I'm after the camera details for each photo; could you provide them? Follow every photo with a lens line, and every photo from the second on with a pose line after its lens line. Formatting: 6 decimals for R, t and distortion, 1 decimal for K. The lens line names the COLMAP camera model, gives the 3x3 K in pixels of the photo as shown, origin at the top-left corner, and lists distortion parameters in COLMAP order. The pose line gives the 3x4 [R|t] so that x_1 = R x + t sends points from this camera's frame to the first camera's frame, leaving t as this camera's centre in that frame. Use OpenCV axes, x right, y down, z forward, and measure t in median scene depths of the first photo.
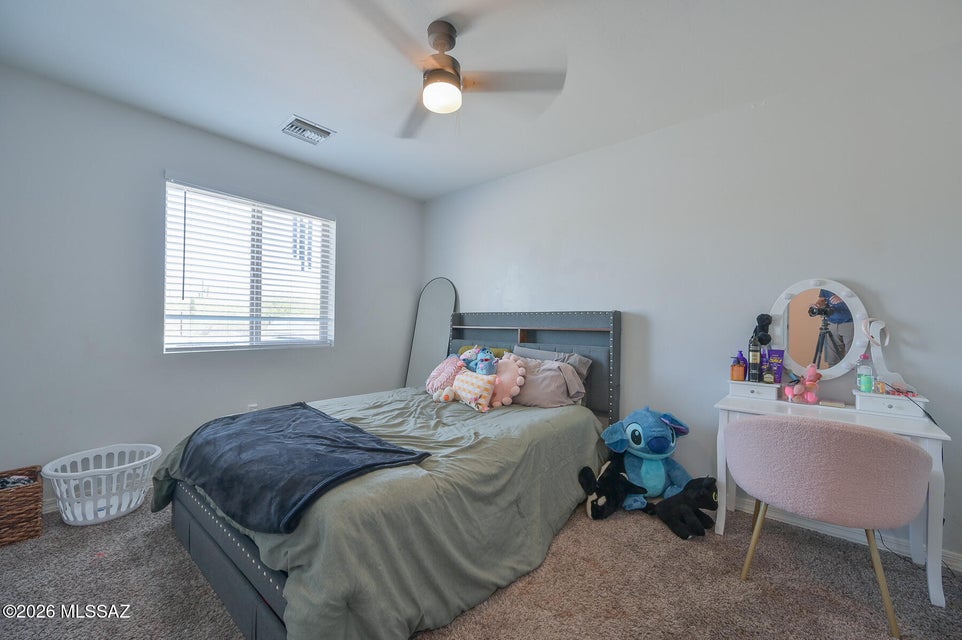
lens RADIAL K [[377.1, 0, 482.4], [0, 377.1, 324.3], [0, 0, 1]] dist [-0.002114, 0.000025]
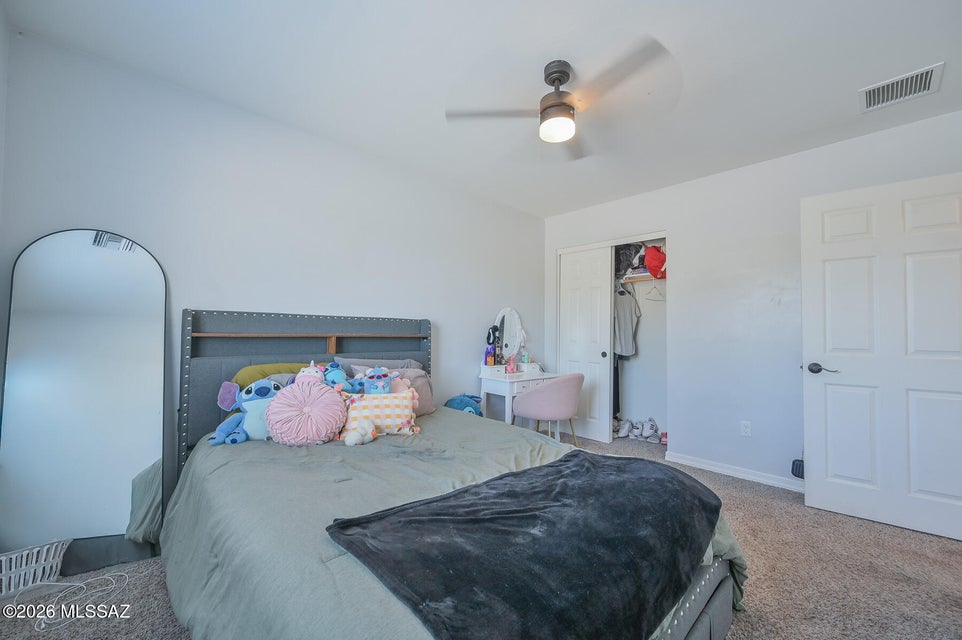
lens RADIAL K [[377.1, 0, 481.7], [0, 377.1, 324.8], [0, 0, 1]] dist [-0.002114, 0.000025]
pose [[0.095428, 0.015990, 0.995308, -0.813617], [-0.006962, 0.999857, -0.015396, -0.002750], [-0.995412, -0.005461, 0.095526, 0.749143]]
